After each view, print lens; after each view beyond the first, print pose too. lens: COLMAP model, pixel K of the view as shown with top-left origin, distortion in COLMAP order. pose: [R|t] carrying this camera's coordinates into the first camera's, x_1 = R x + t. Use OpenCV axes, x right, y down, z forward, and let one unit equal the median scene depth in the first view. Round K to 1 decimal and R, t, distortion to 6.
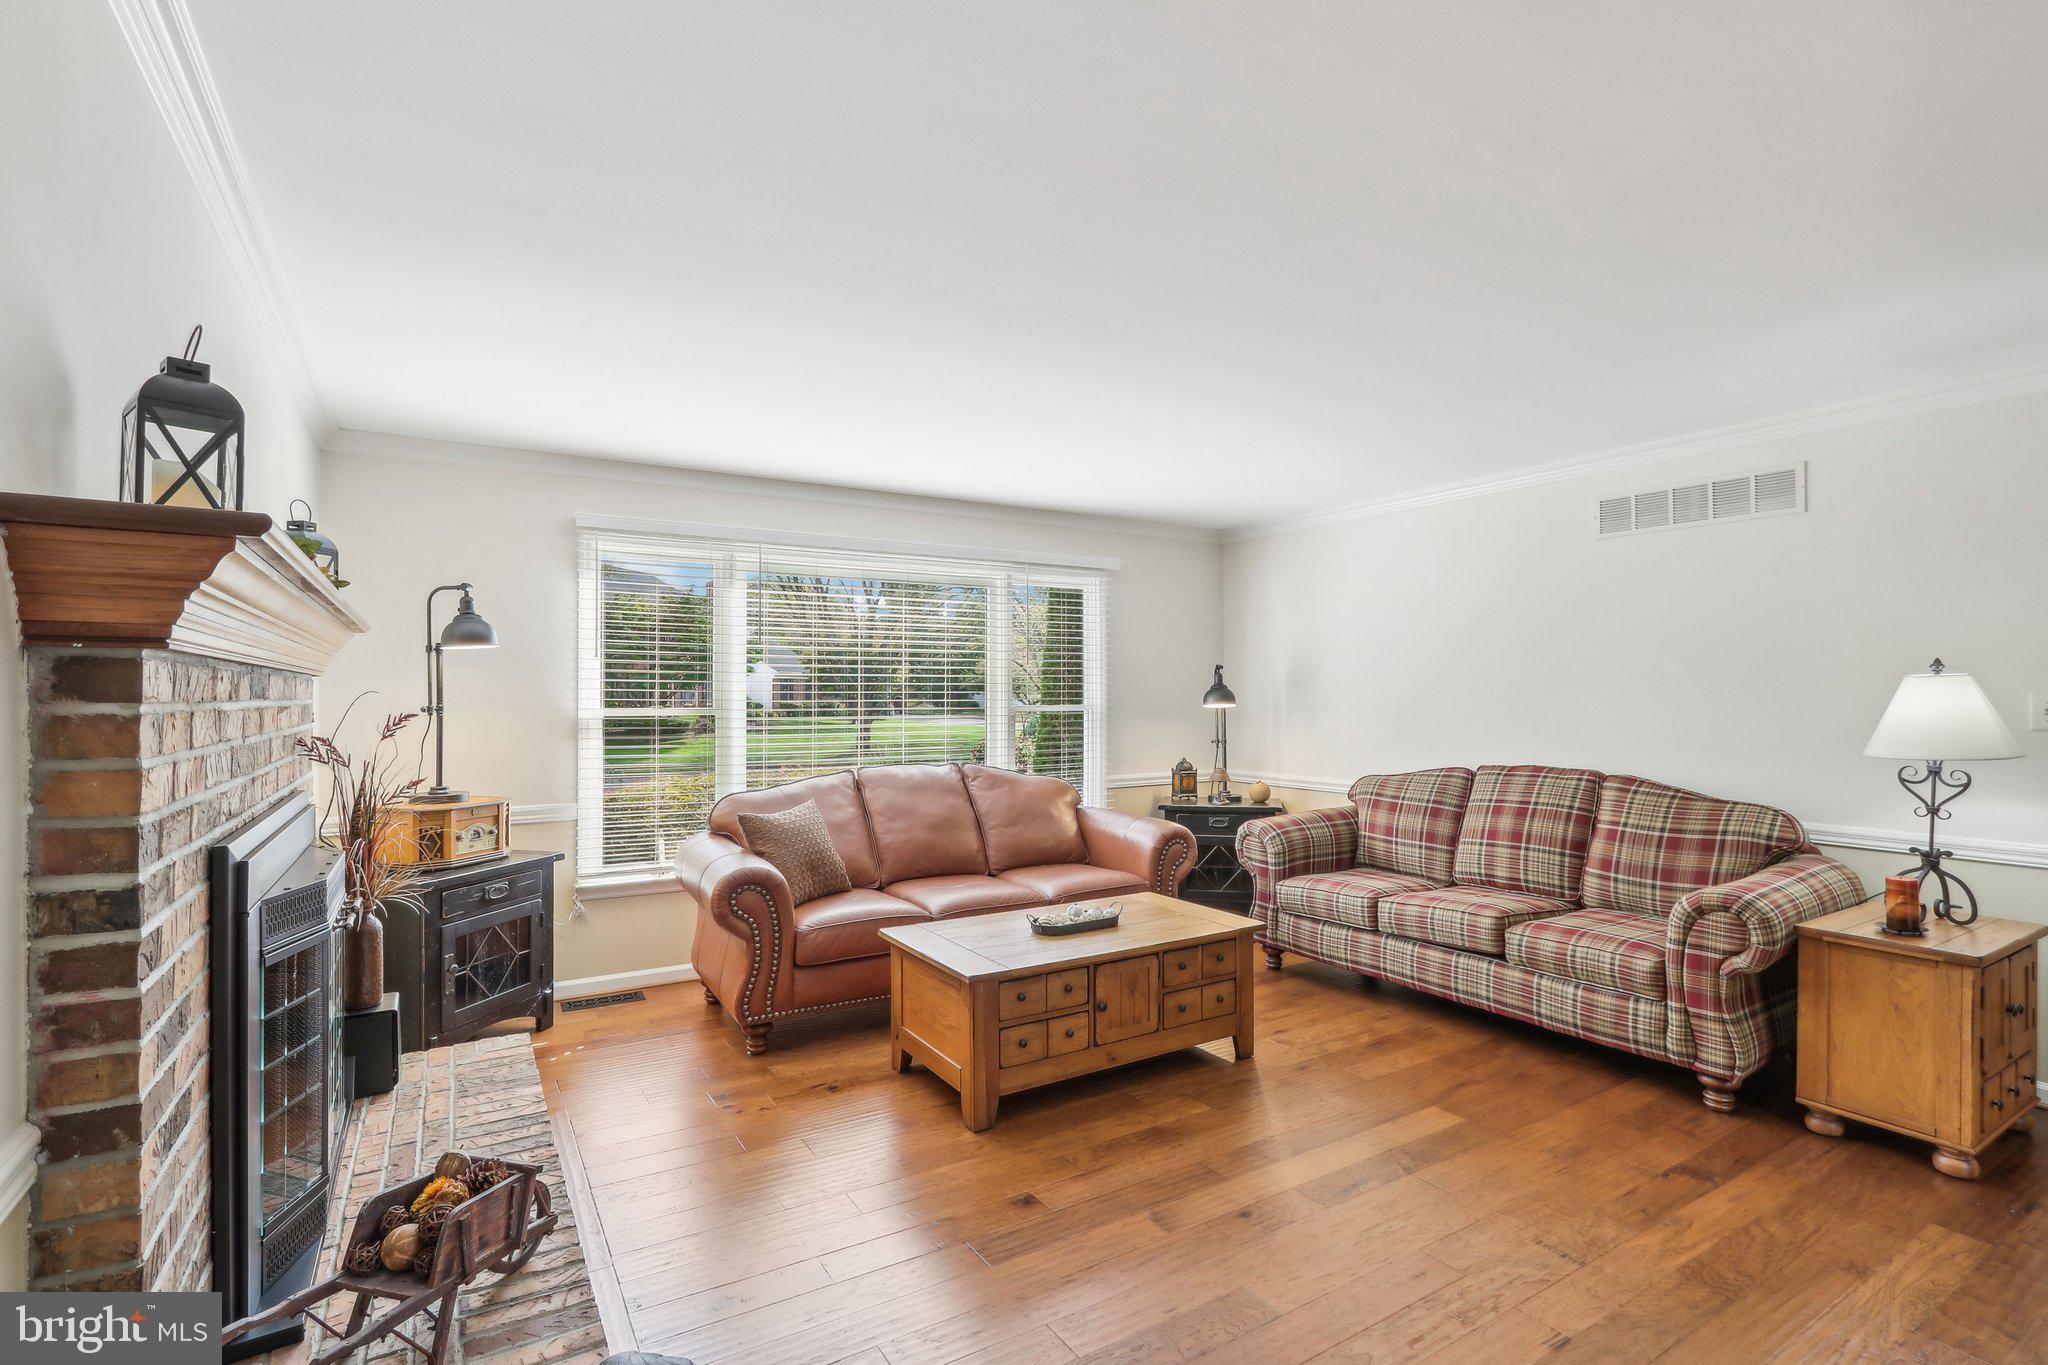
lens RADIAL K [[964.9, 0, 1022.7], [0, 964.9, 689.7], [0, 0, 1]] dist [-0.010763, -0.000191]
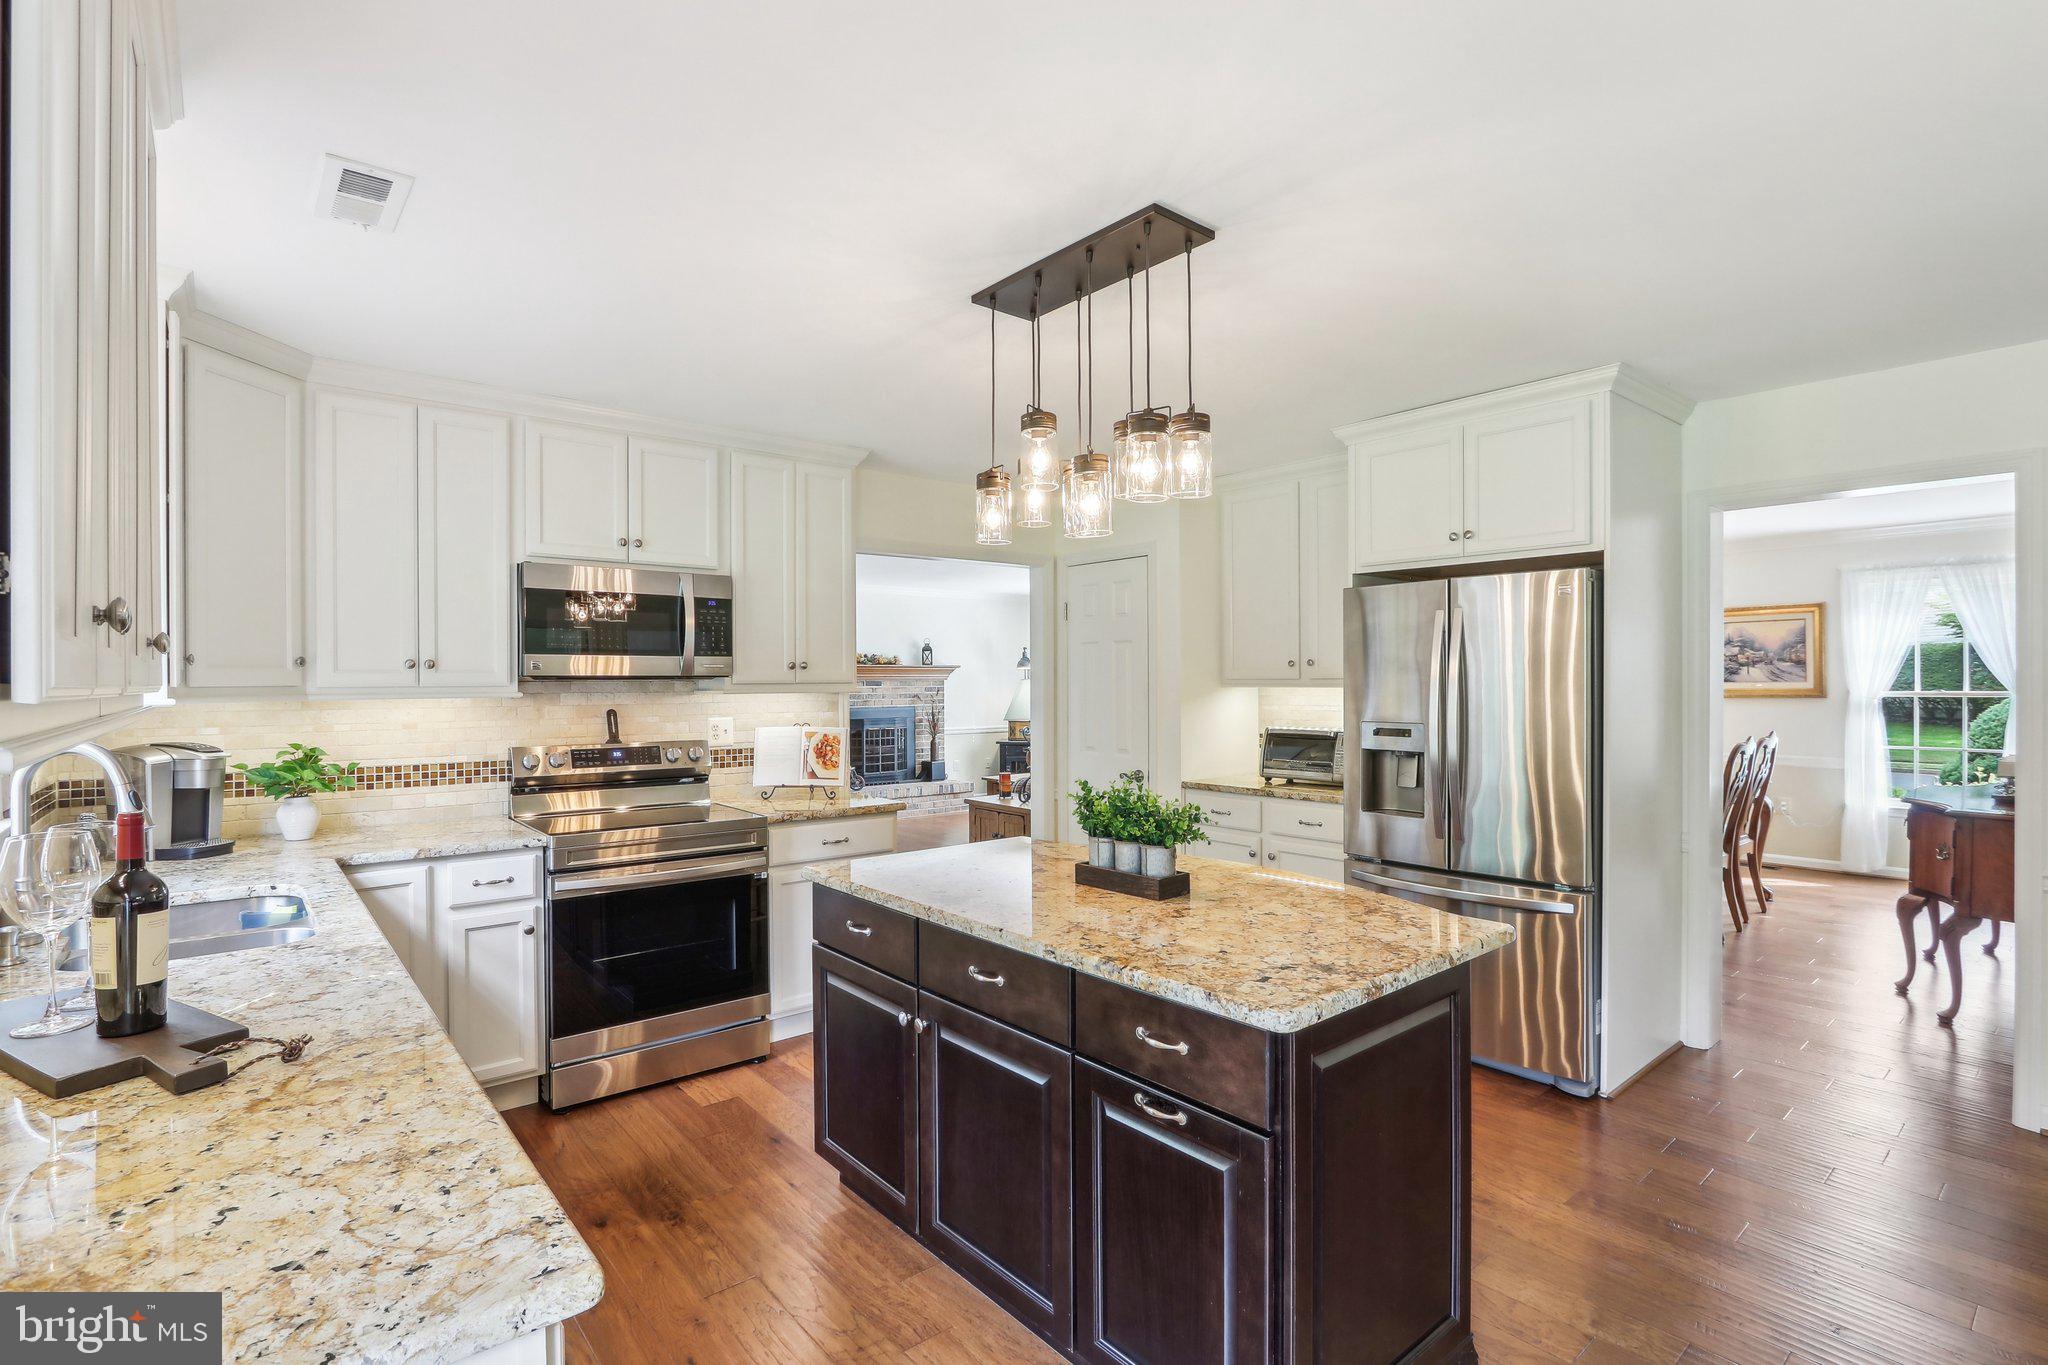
lens RADIAL K [[964.9, 0, 1025.5], [0, 964.9, 688.7], [0, 0, 1]] dist [-0.010763, -0.000191]
pose [[0.145718, 0.009472, -0.989281, 2.478231], [0.005872, 0.999928, 0.010439, -0.012704], [0.989309, -0.007330, 0.145652, 0.572834]]
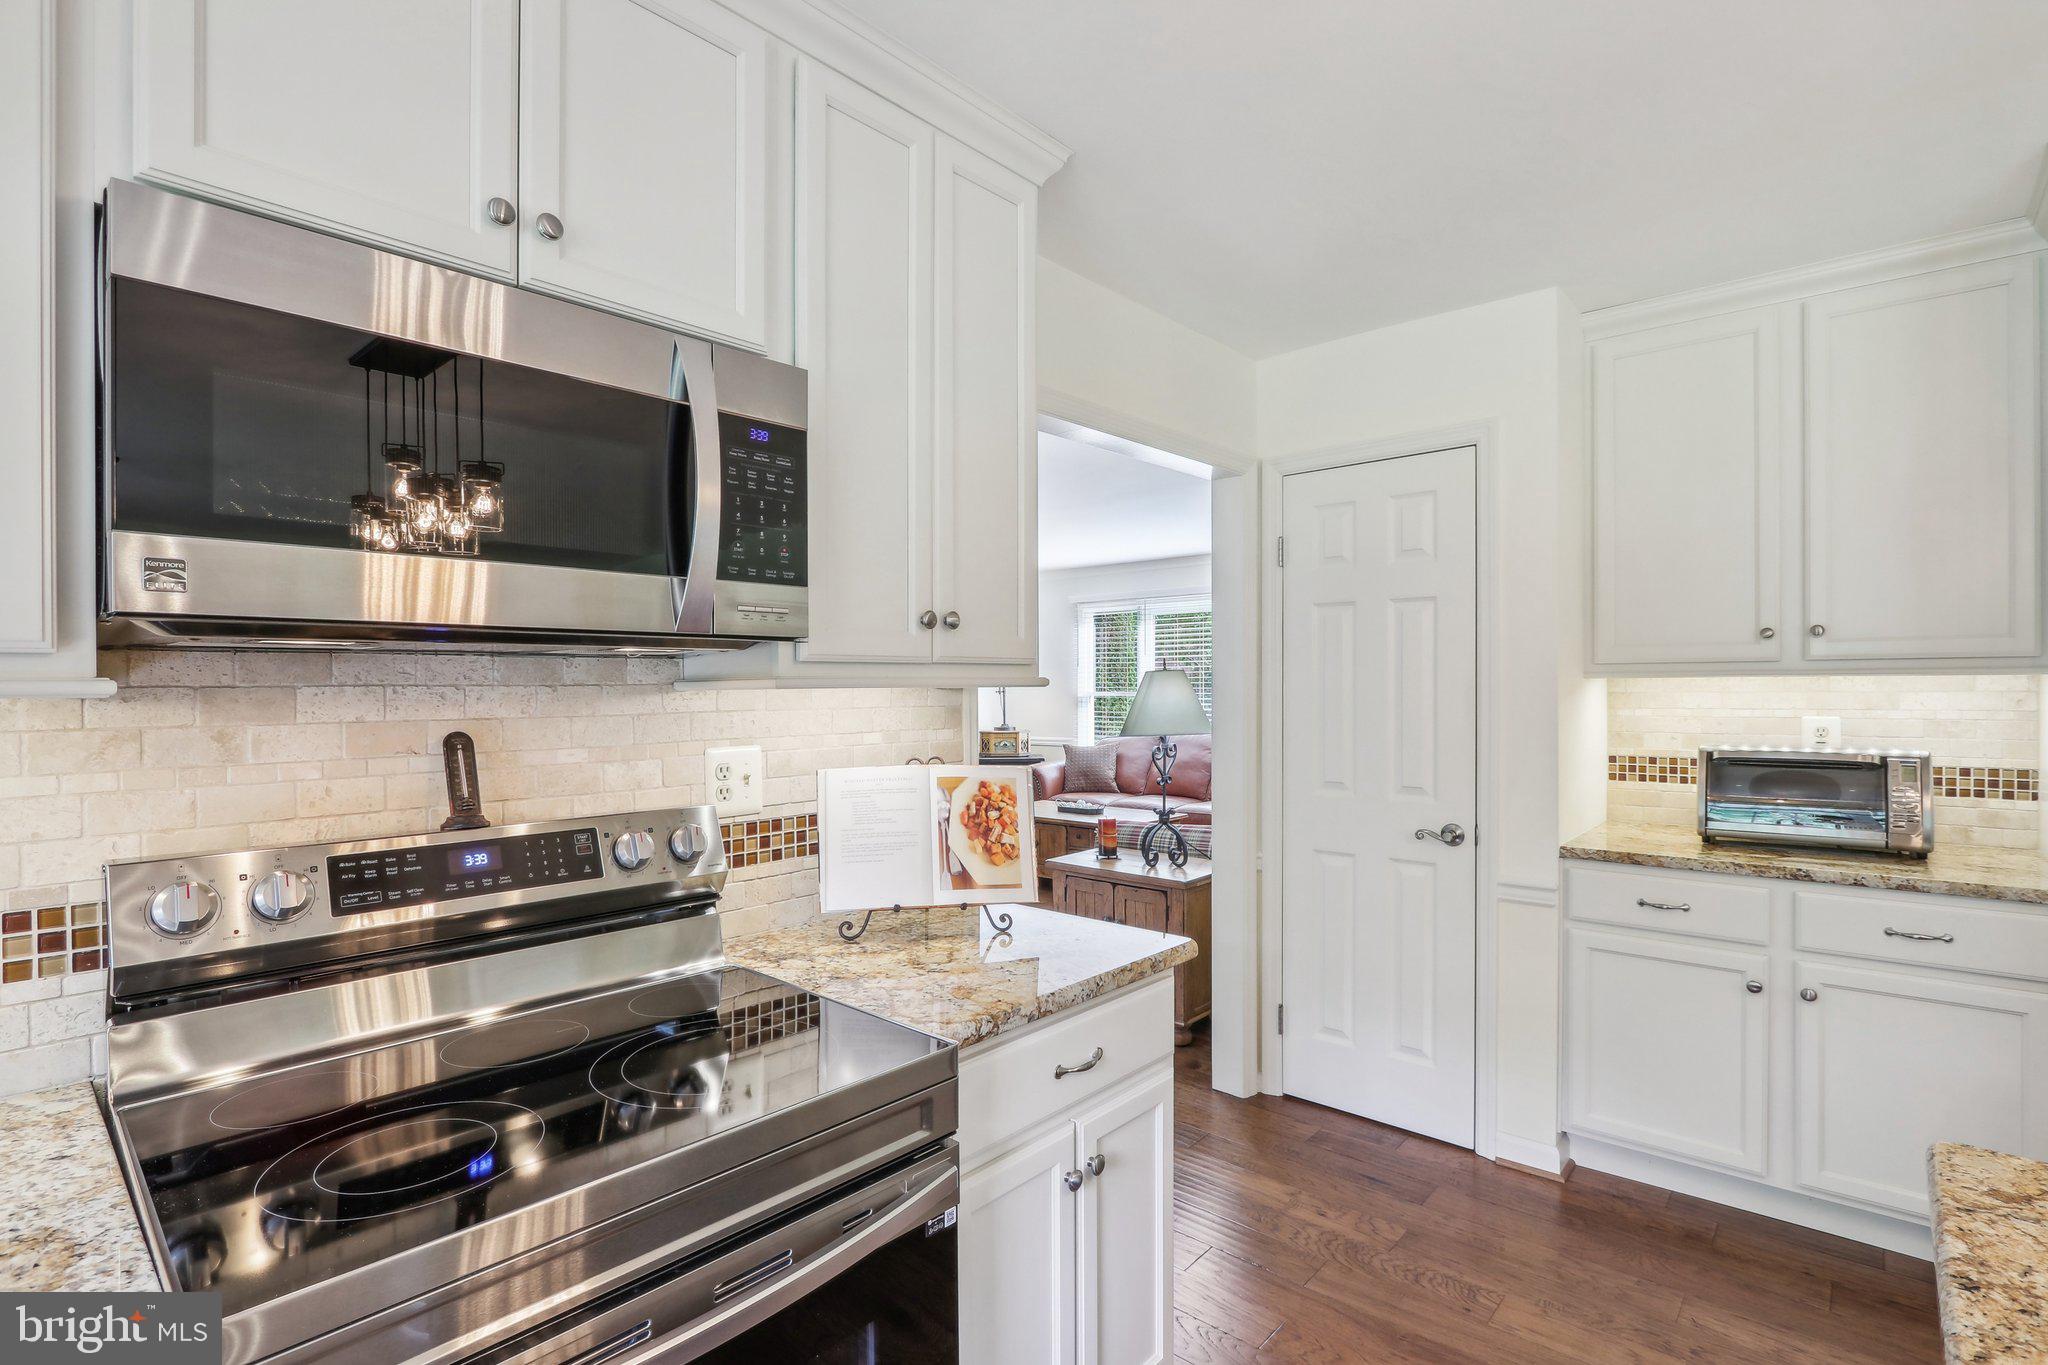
lens RADIAL K [[964.9, 0, 1035.3], [0, 964.9, 687.3], [0, 0, 1]] dist [-0.010763, -0.000191]
pose [[0.296240, 0.000826, -0.955113, 1.775350], [0.009747, 0.999945, 0.003888, 0.001685], [0.955064, -0.010462, 0.296215, 0.376938]]
